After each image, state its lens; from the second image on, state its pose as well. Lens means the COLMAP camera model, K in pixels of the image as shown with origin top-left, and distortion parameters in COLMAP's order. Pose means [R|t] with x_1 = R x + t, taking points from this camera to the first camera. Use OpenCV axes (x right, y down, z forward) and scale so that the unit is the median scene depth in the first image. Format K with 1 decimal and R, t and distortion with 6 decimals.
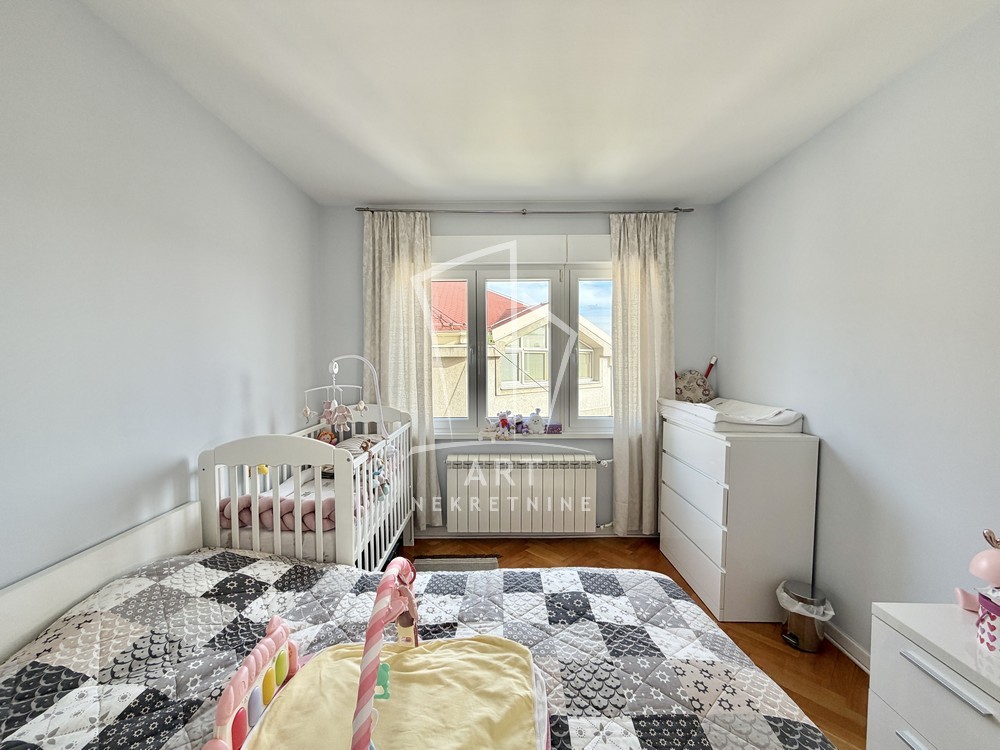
lens RADIAL K [[398.0, 0, 494.1], [0, 398.0, 374.5], [0, 0, 1]] dist [0.000057, 0.000252]
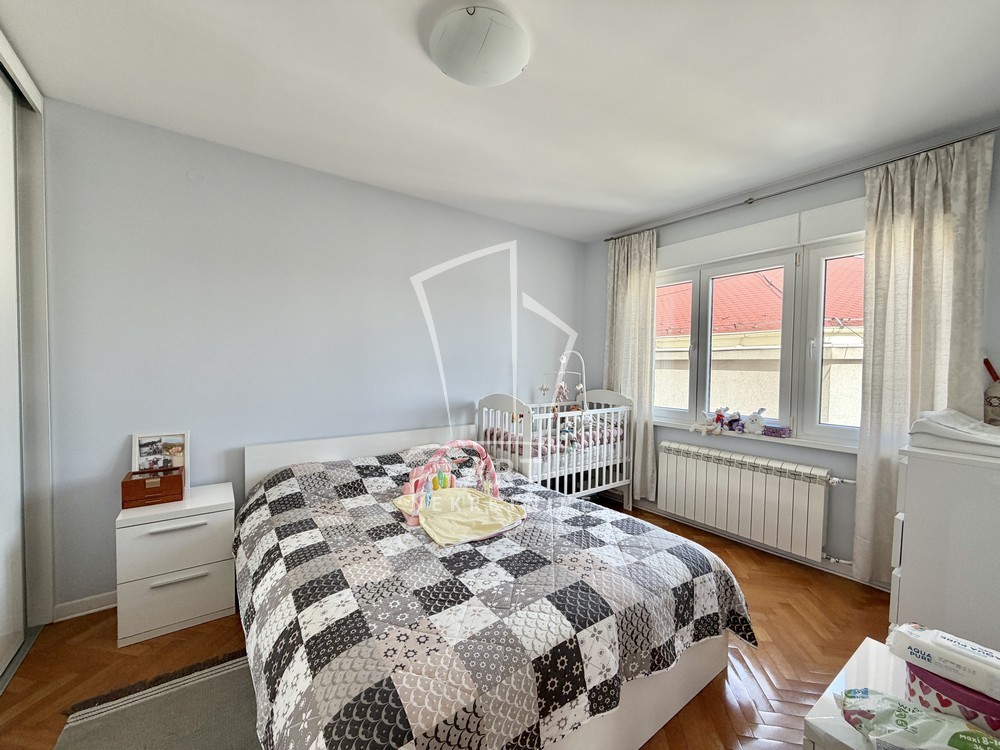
lens RADIAL K [[398.0, 0, 494.1], [0, 398.0, 374.5], [0, 0, 1]] dist [0.000057, 0.000252]
pose [[0.588265, 0.035064, -0.807908, 0.511206], [-0.046609, 0.998869, 0.009413, 0.028959], [0.807324, 0.032119, 0.589234, -0.050488]]
